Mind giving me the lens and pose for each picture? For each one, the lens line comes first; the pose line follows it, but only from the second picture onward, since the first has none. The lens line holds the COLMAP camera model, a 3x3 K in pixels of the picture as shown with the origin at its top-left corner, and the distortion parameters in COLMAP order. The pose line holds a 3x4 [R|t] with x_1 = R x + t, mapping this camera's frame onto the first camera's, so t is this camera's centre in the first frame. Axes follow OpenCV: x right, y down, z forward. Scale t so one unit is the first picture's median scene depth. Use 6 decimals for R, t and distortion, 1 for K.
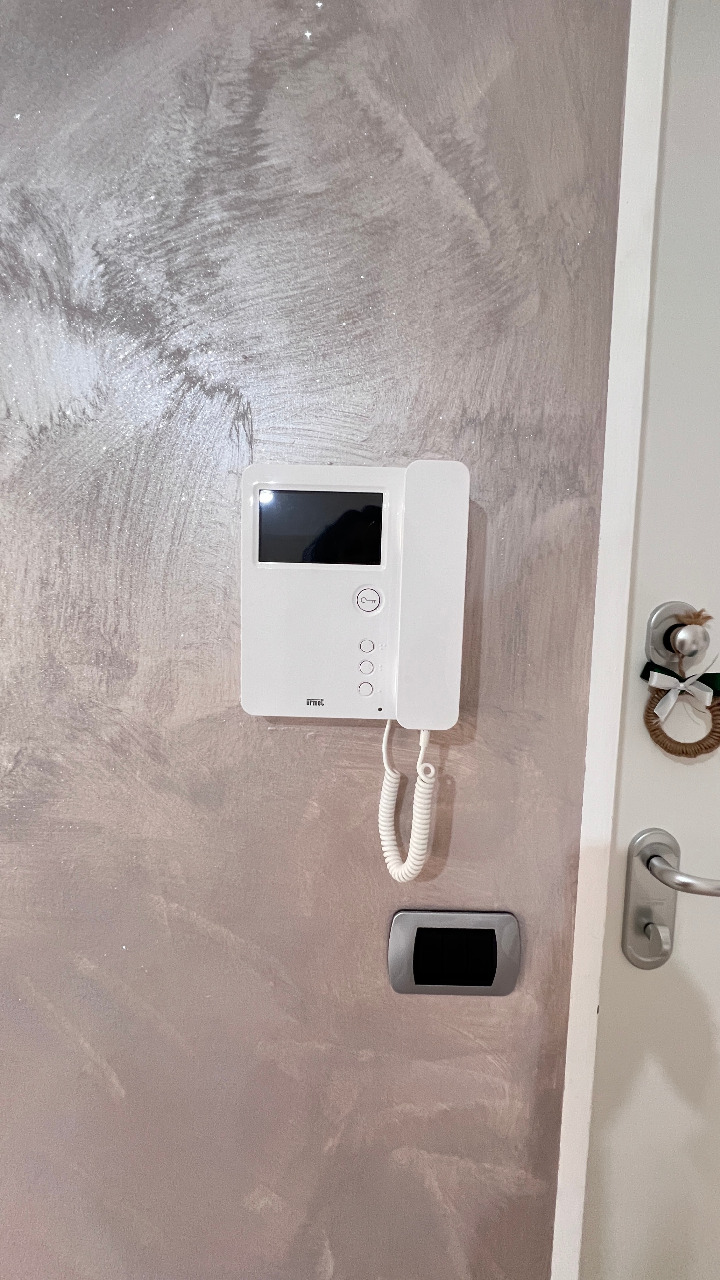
lens RADIAL K [[545.0, 0, 354.0], [0, 545.0, 644.0], [0, 0, 1]] dist [-0.000013, 0.000017]
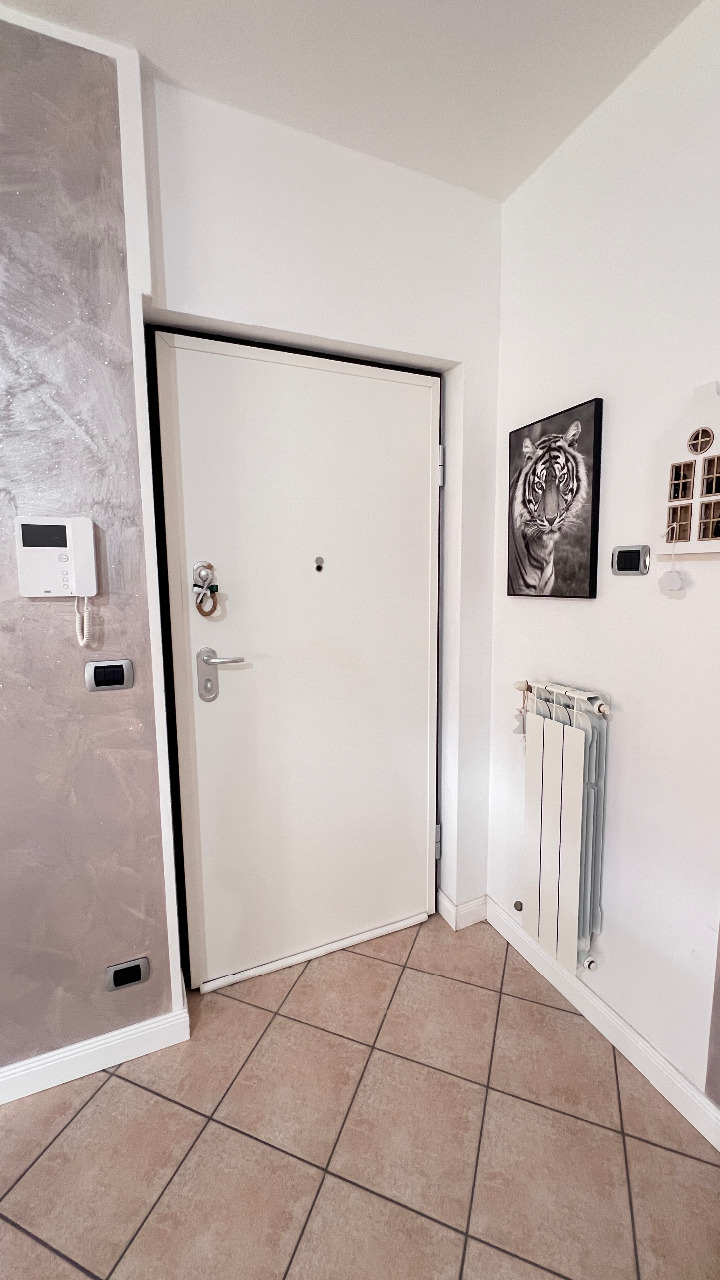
lens RADIAL K [[512.0, 0, 367.3], [0, 512.0, 636.7], [0, 0, 1]] dist [0.000019, 0.001203]
pose [[0.922864, -0.075447, 0.377664, 0.494406], [0.078118, 0.996910, 0.008265, 0.486594], [-0.377120, 0.021875, 0.925906, -2.412102]]
